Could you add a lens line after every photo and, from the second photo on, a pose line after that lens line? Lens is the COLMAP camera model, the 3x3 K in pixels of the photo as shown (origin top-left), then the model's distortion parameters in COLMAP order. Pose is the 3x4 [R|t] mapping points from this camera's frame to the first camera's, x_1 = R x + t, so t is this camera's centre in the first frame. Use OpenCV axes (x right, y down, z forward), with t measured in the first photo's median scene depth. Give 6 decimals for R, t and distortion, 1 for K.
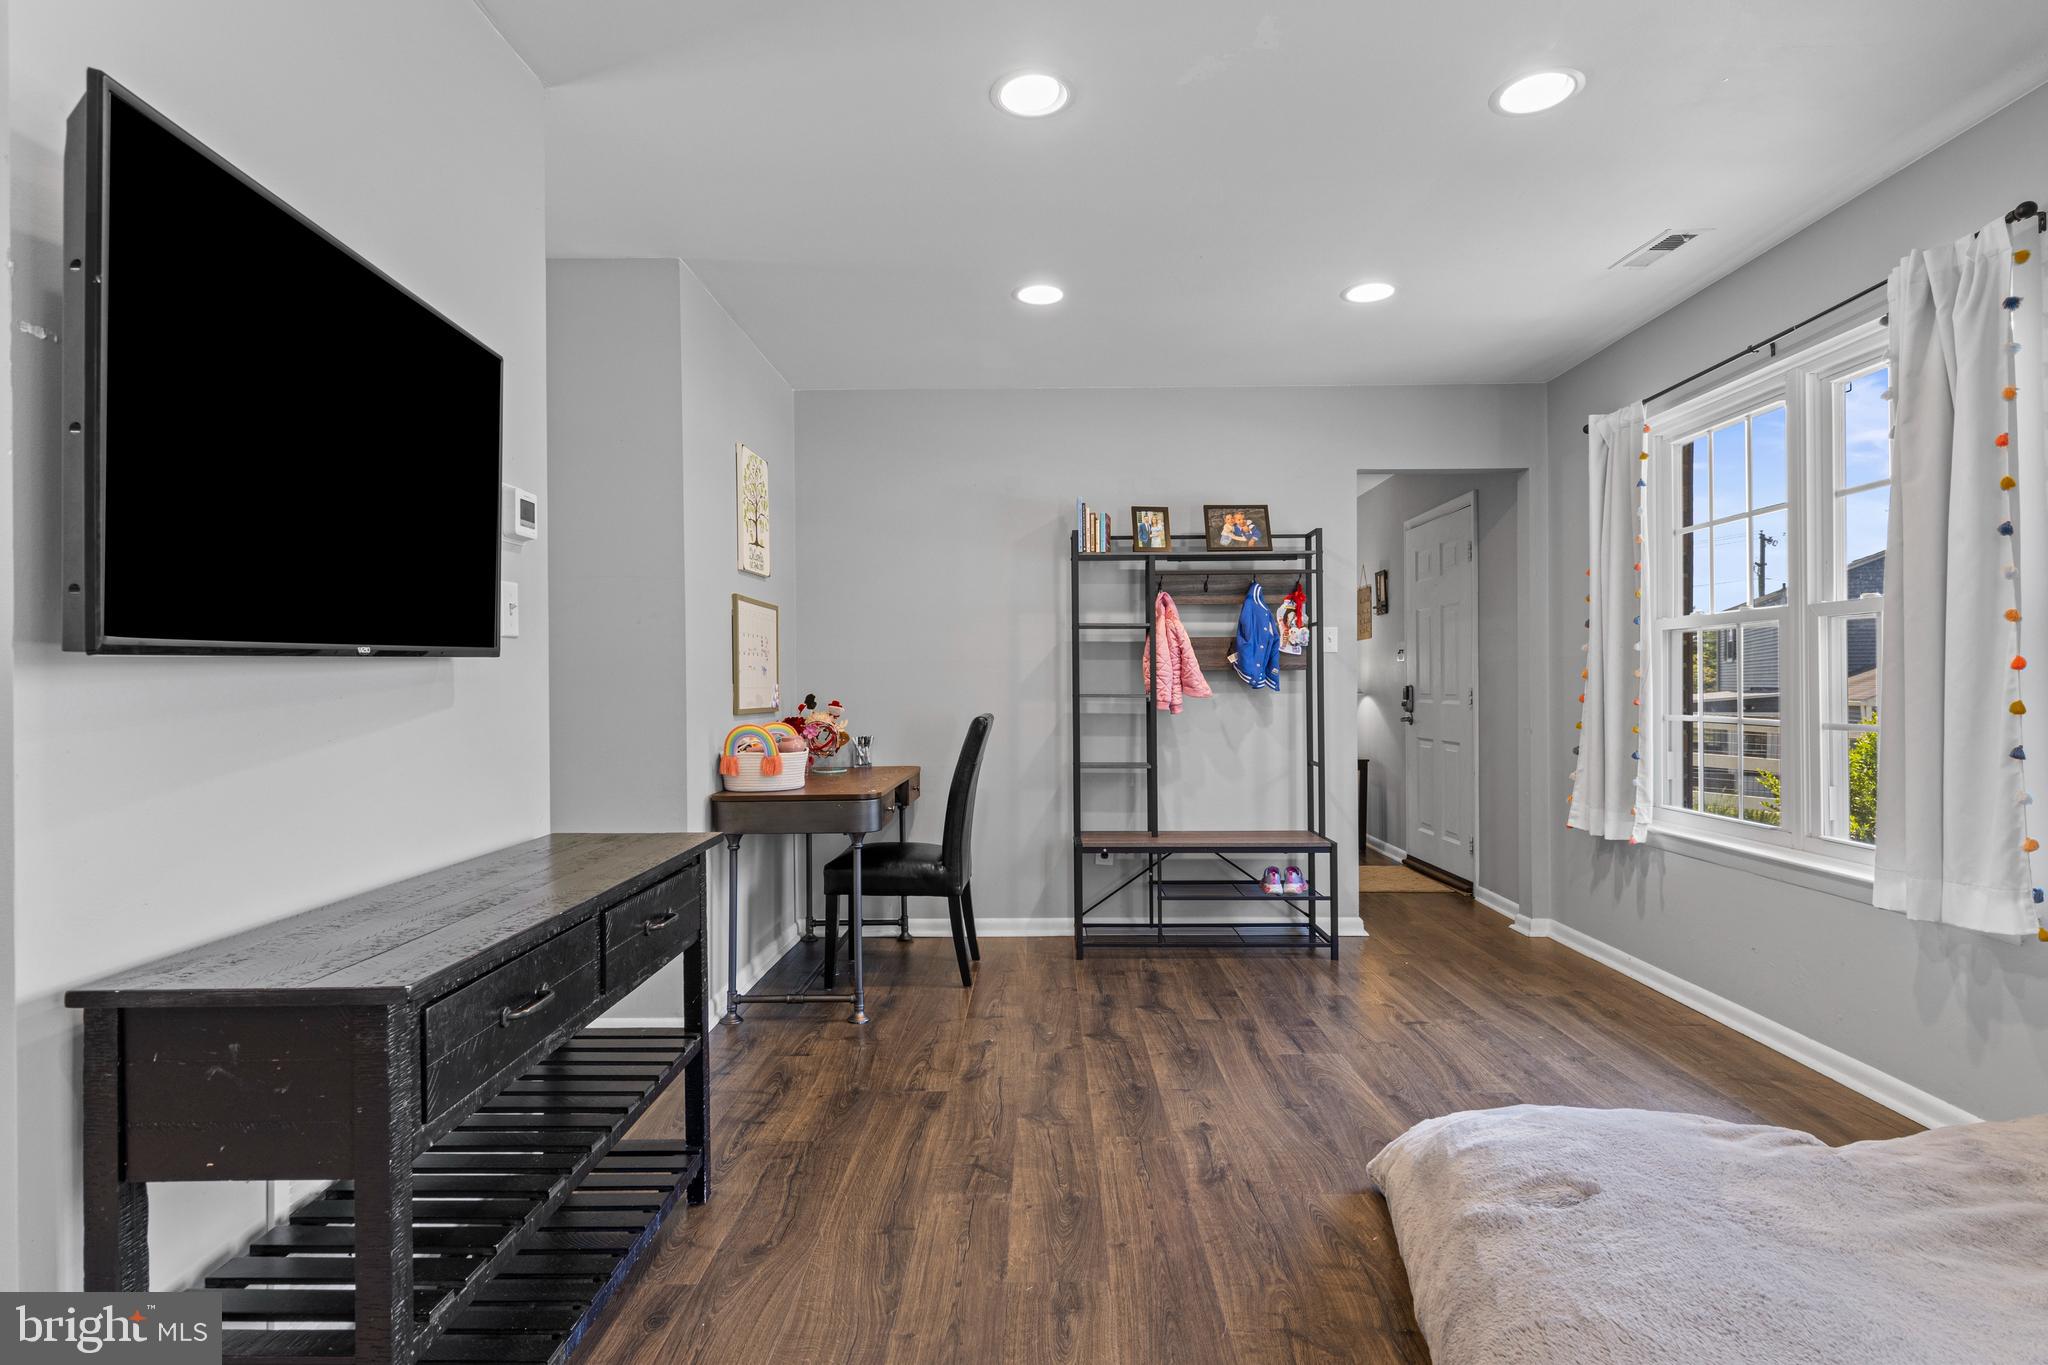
lens RADIAL K [[1048.6, 0, 1037.1], [0, 1048.6, 692.3], [0, 0, 1]] dist [0.013474, -0.003768]
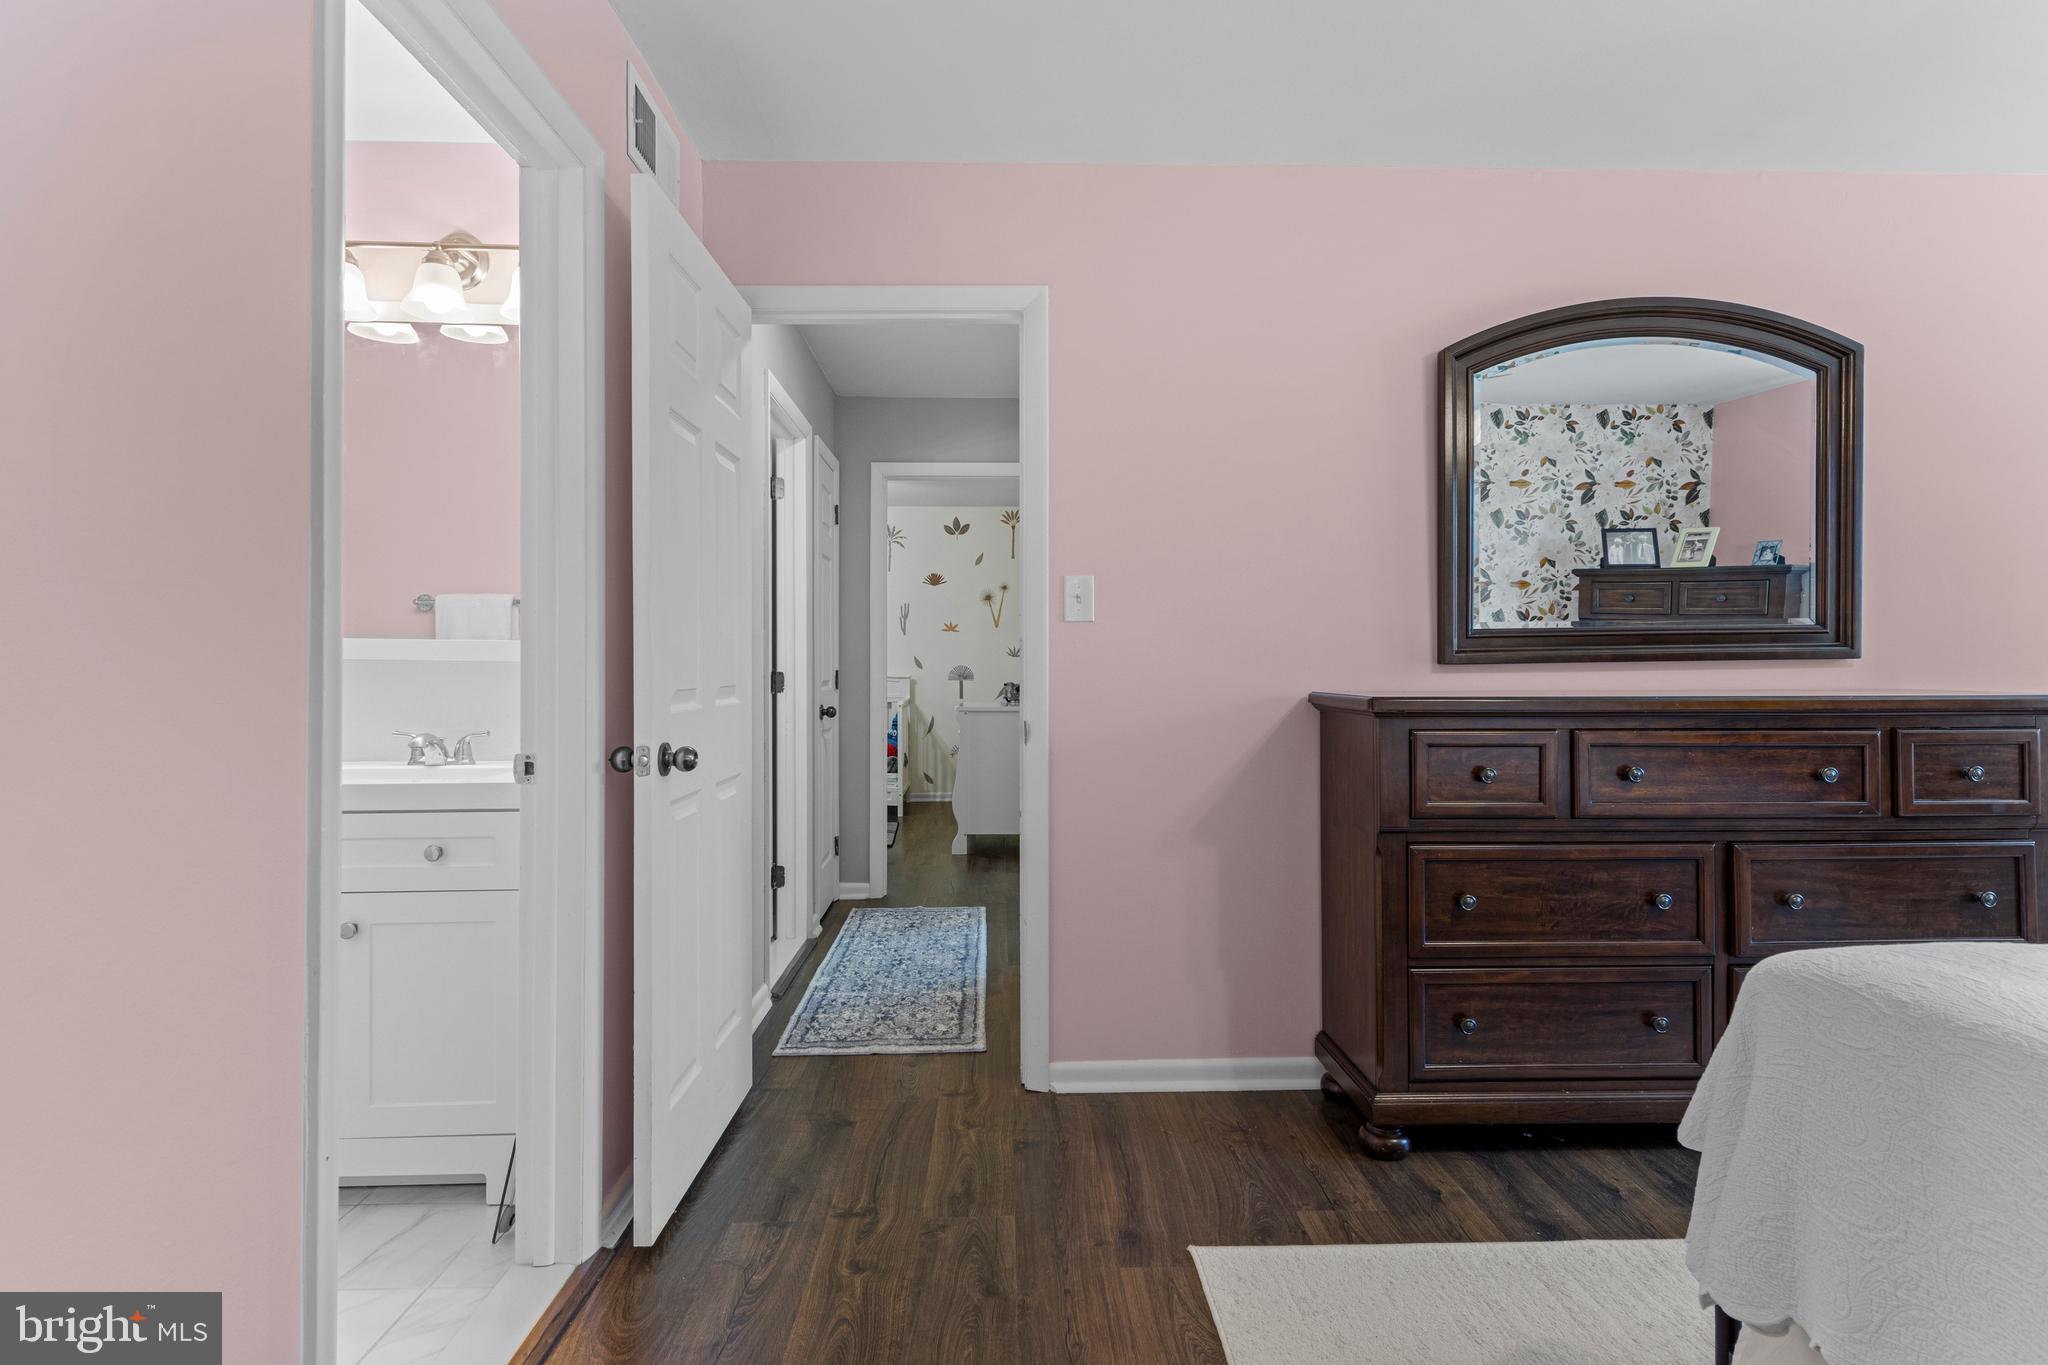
lens RADIAL K [[1048.6, 0, 1022.4], [0, 1048.6, 670.6], [0, 0, 1]] dist [0.013474, -0.003768]
pose [[-0.999191, 0.001849, -0.040177, 0.005612], [0.001705, 0.999992, 0.003598, -0.016314], [0.040183, 0.003527, -0.999186, 1.690089]]
